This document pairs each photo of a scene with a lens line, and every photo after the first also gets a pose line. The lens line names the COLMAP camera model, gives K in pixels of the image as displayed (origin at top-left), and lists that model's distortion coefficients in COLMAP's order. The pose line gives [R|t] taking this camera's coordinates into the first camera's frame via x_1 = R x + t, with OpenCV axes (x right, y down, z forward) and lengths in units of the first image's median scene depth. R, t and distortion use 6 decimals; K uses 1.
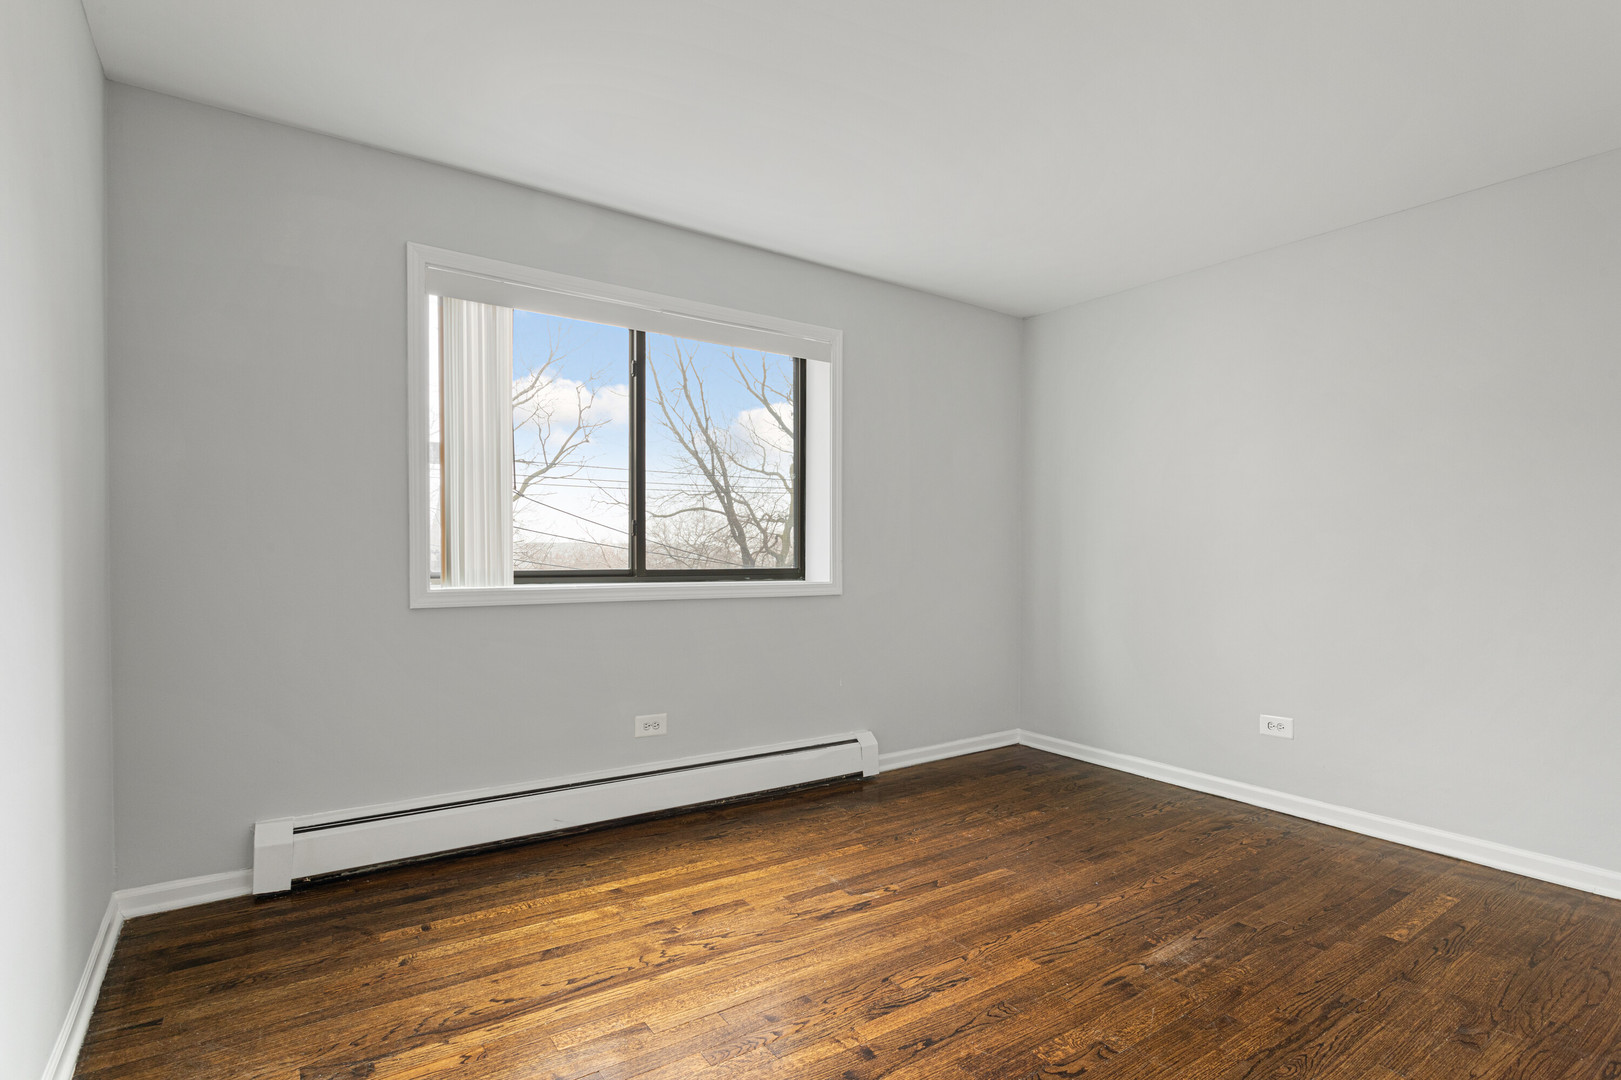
lens RADIAL K [[799.4, 0, 822.5], [0, 799.4, 547.9], [0, 0, 1]] dist [-0.004505, 0.000626]
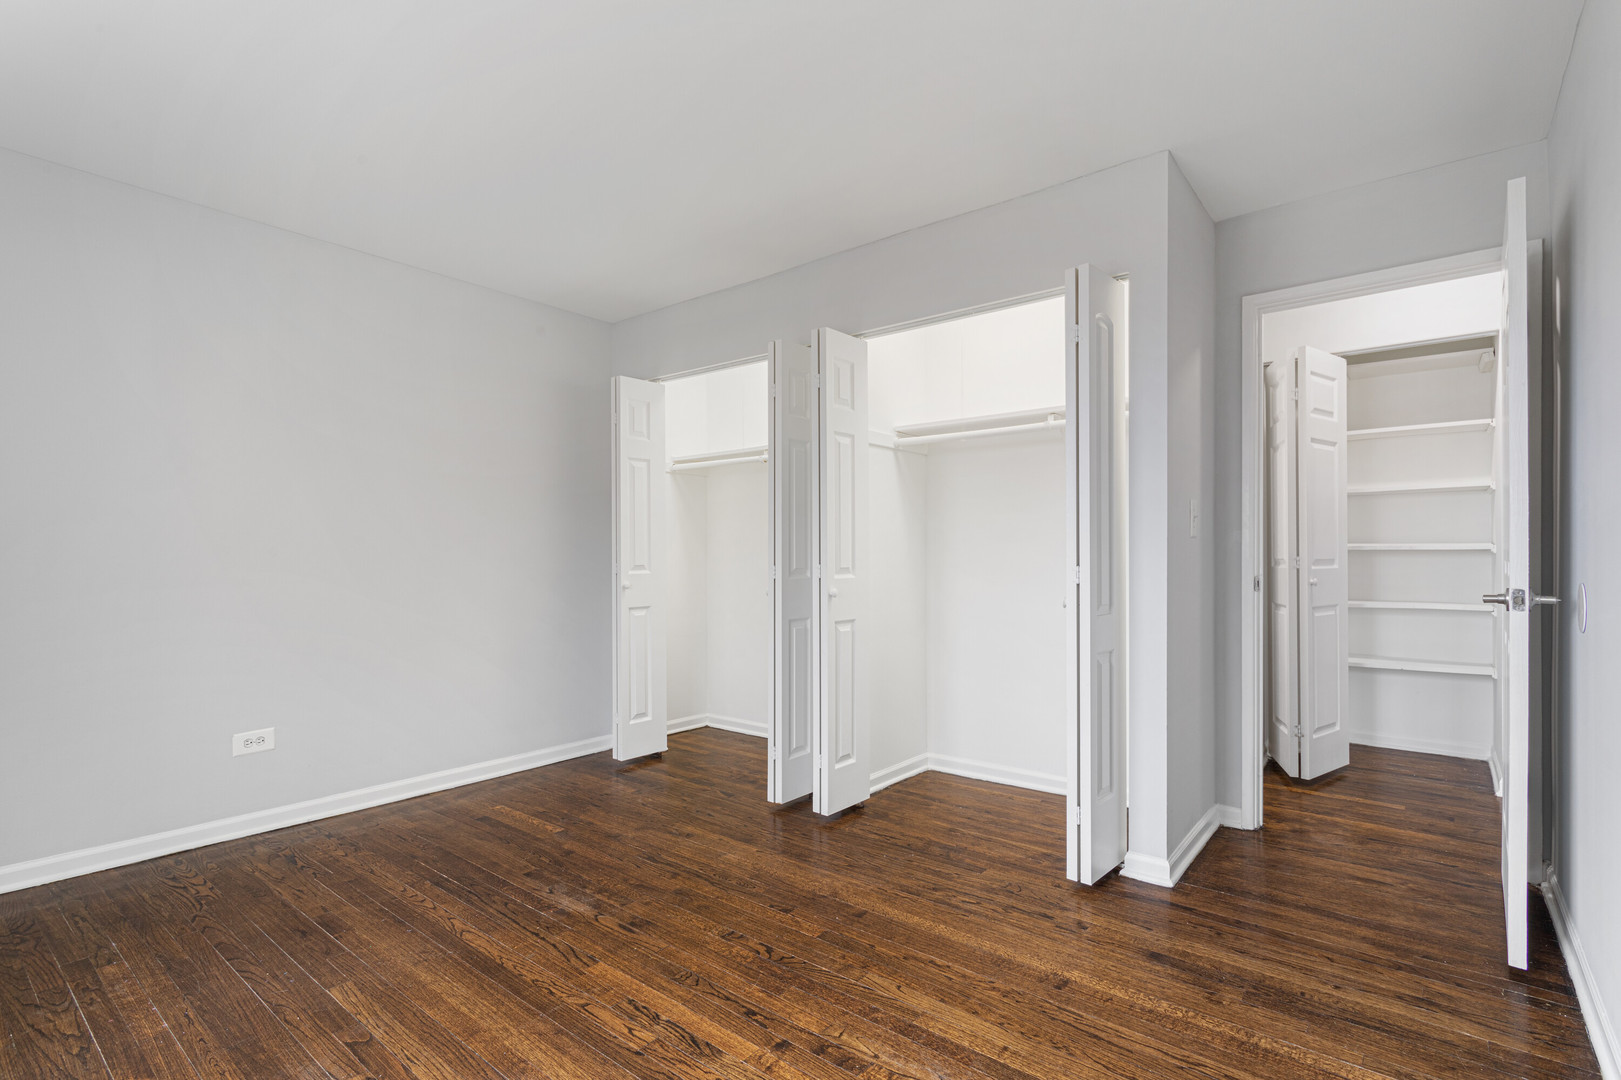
lens RADIAL K [[773.3, 0, 810.5], [0, 773.3, 540.0], [0, 0, 1]] dist [0.006088, -0.000358]
pose [[-0.267714, 0.013161, 0.963408, -0.620680], [-0.004235, 0.999881, -0.014836, 0.003798], [-0.963489, -0.008052, -0.267627, 0.840163]]
